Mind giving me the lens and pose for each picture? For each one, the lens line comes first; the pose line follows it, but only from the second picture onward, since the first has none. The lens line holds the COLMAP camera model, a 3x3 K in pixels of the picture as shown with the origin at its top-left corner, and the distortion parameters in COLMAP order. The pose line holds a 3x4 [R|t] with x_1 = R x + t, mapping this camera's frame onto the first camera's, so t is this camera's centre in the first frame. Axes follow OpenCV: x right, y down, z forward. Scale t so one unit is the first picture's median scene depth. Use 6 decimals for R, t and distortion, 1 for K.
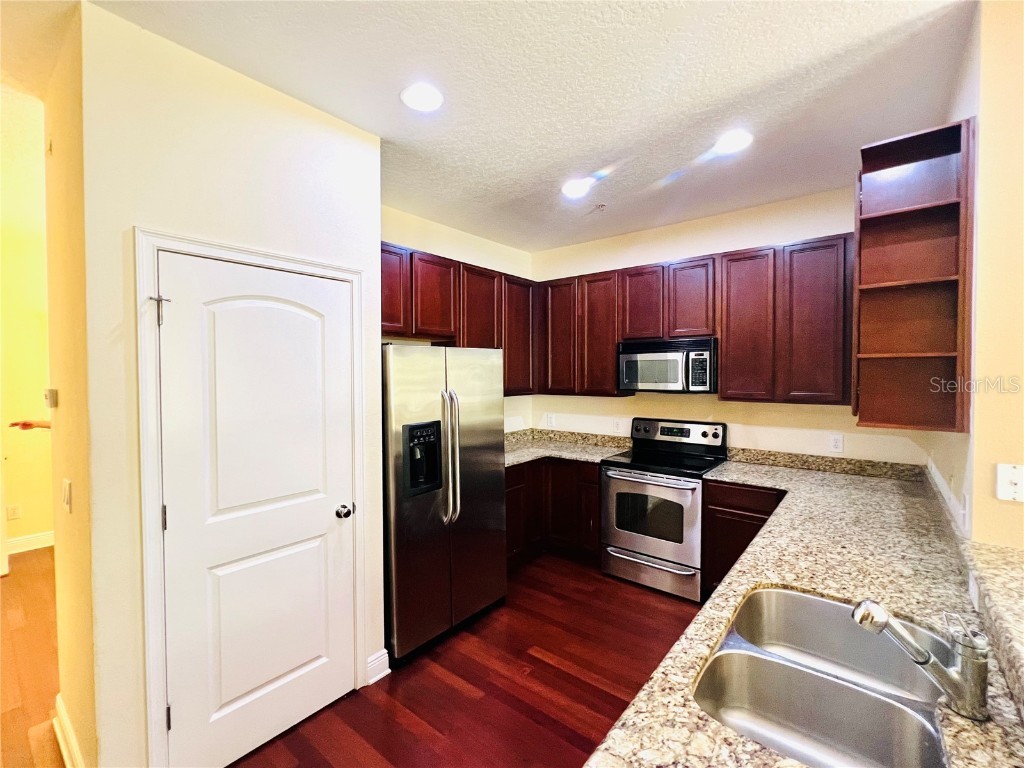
lens RADIAL K [[446.9, 0, 512.0], [0, 446.9, 384.0], [0, 0, 1]] dist [-0.000333, -0.000176]
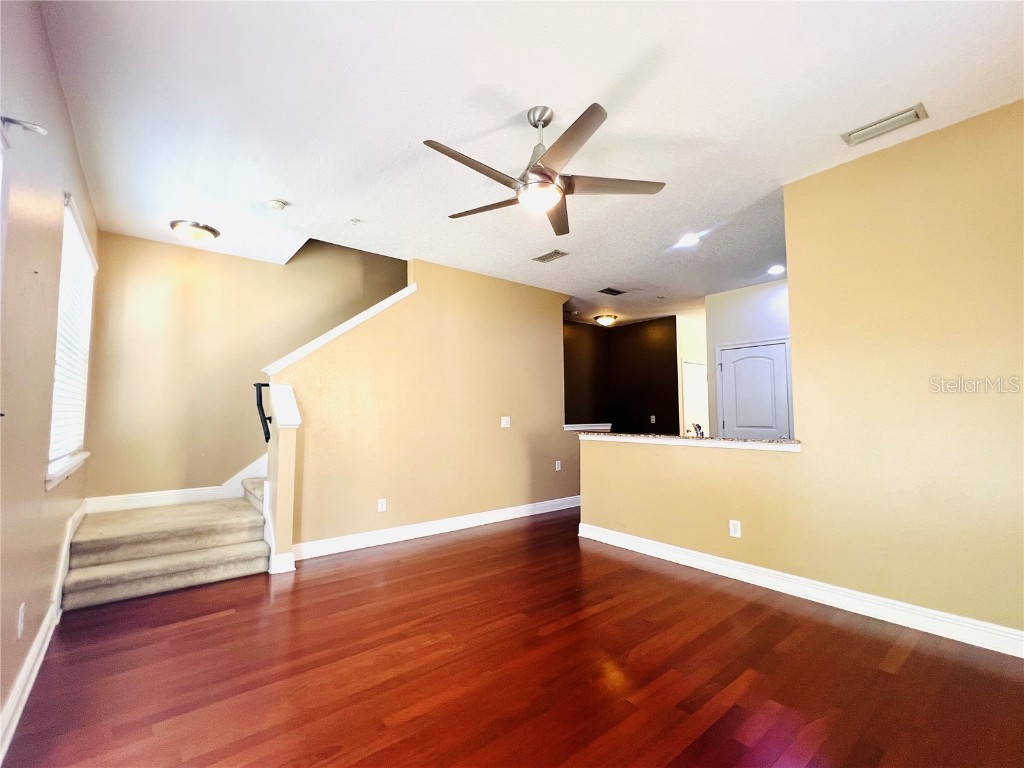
lens RADIAL K [[446.9, 0, 512.0], [0, 446.9, 384.0], [0, 0, 1]] dist [-0.000333, -0.000176]
pose [[-0.209749, -0.063270, -0.975706, 1.639193], [-0.024166, 0.997935, -0.059517, 0.122269], [0.977457, 0.011095, -0.210845, 0.054526]]
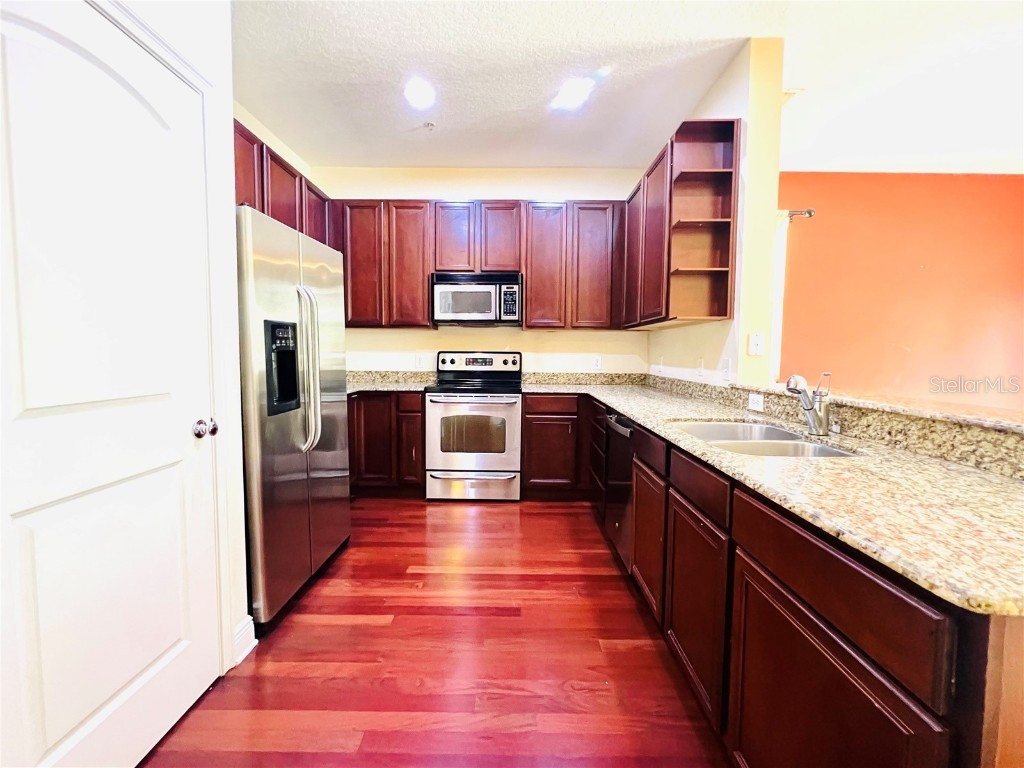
lens RADIAL K [[446.9, 0, 512.0], [0, 446.9, 384.0], [0, 0, 1]] dist [-0.000333, -0.000176]
pose [[0.781497, -0.034028, 0.622980, -0.310202], [0.005677, 0.998858, 0.047438, 0.133067], [-0.623883, -0.033536, 0.780798, 0.114879]]
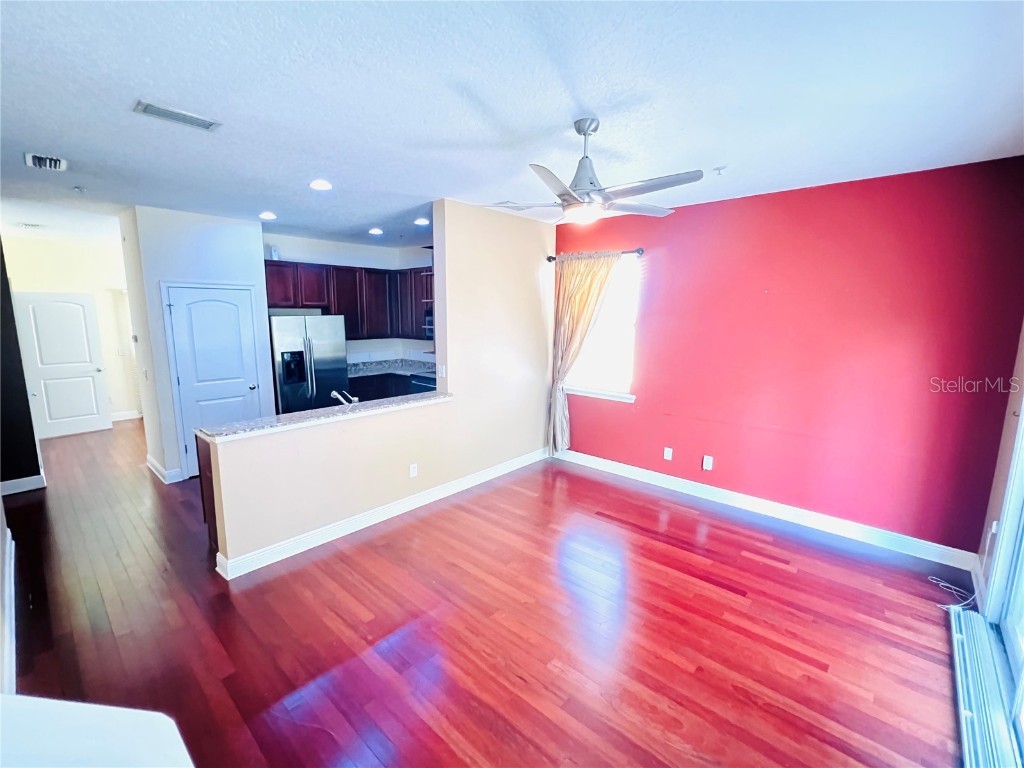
lens RADIAL K [[445.1, 0, 503.5], [0, 445.1, 383.2], [0, 0, 1]] dist [-0.000223, -0.000170]
pose [[0.997902, 0.019161, -0.061843, 0.804097], [-0.010780, 0.991042, 0.133117, -0.050299], [0.063840, -0.132171, 0.989169, -0.920333]]
